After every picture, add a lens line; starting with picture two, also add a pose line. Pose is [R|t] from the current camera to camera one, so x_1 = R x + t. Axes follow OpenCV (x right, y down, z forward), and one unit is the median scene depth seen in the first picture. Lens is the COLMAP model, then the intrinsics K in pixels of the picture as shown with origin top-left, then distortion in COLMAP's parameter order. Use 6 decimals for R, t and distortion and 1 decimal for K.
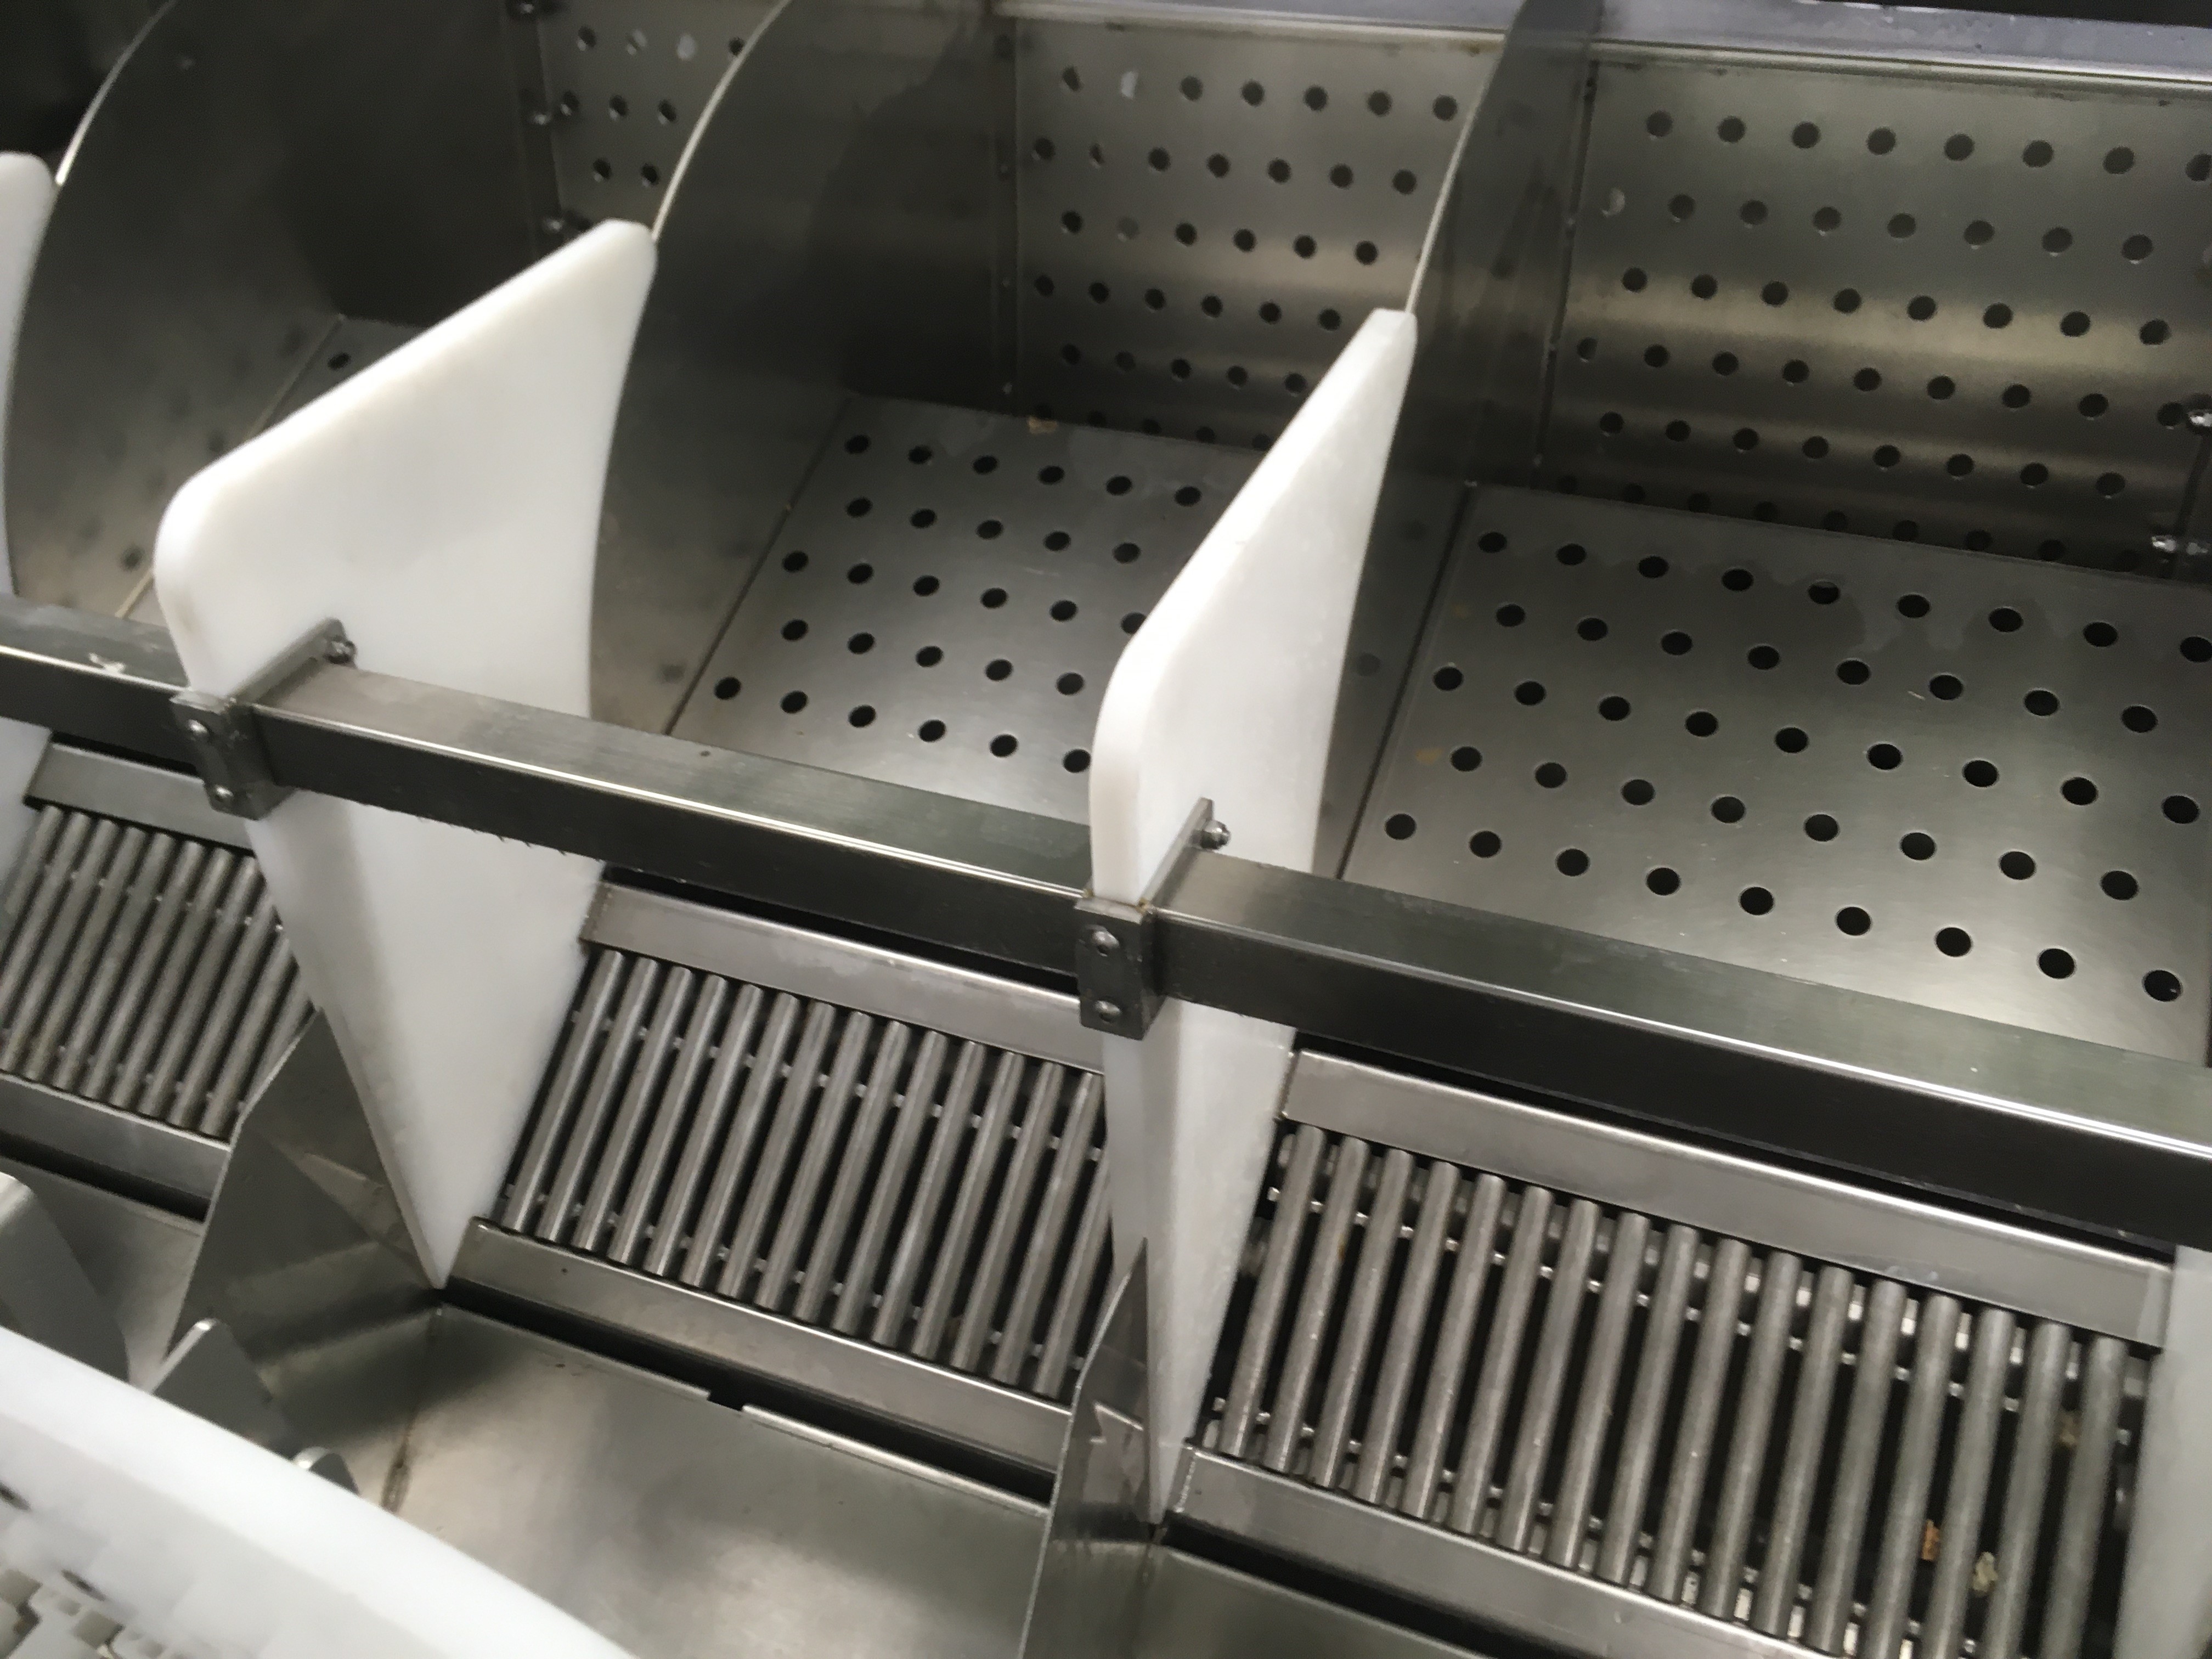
lens RADIAL K [[1856.2, 0, 1161.0], [0, 1856.2, 847.9], [0, 0, 1]] dist [-0.009343, -0.007212]
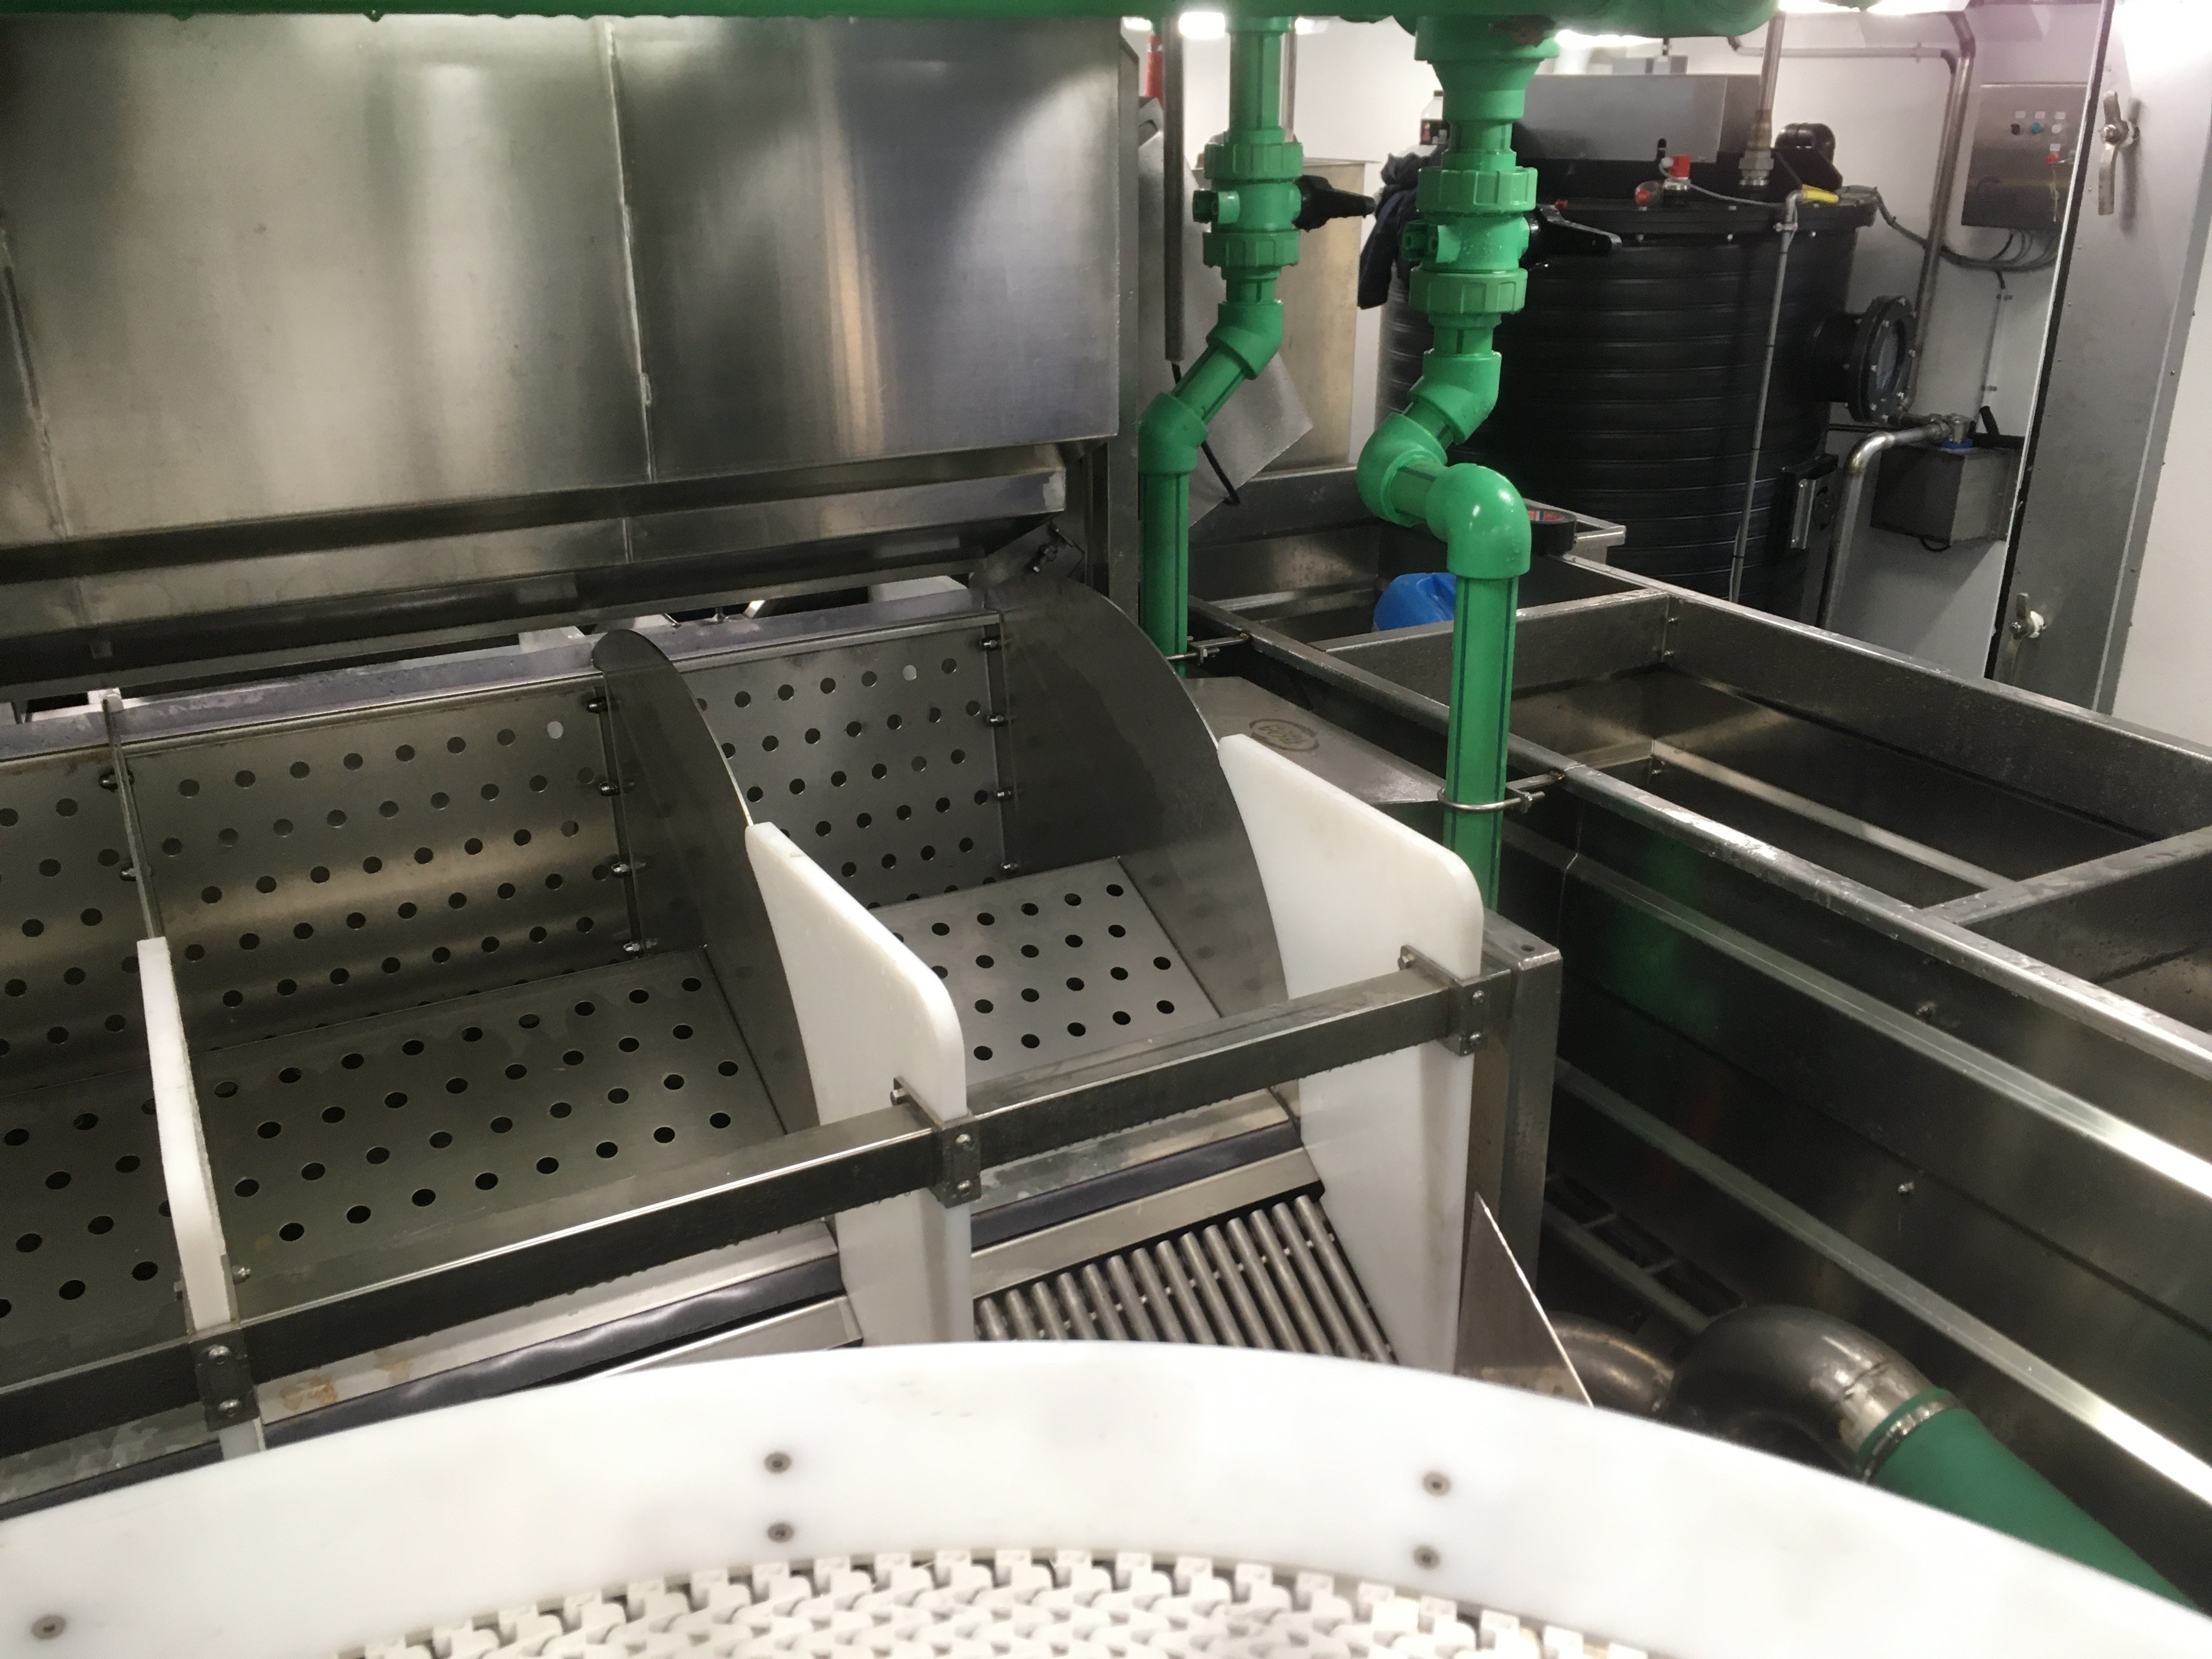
lens RADIAL K [[1856.2, 0, 1106.7], [0, 1856.2, 832.5], [0, 0, 1]] dist [-0.009343, -0.007212]
pose [[0.643199, -0.253806, 0.722411, -0.330194], [0.458997, 0.882965, -0.098455, 0.094664], [-0.612876, 0.394911, 0.684419, -0.381360]]
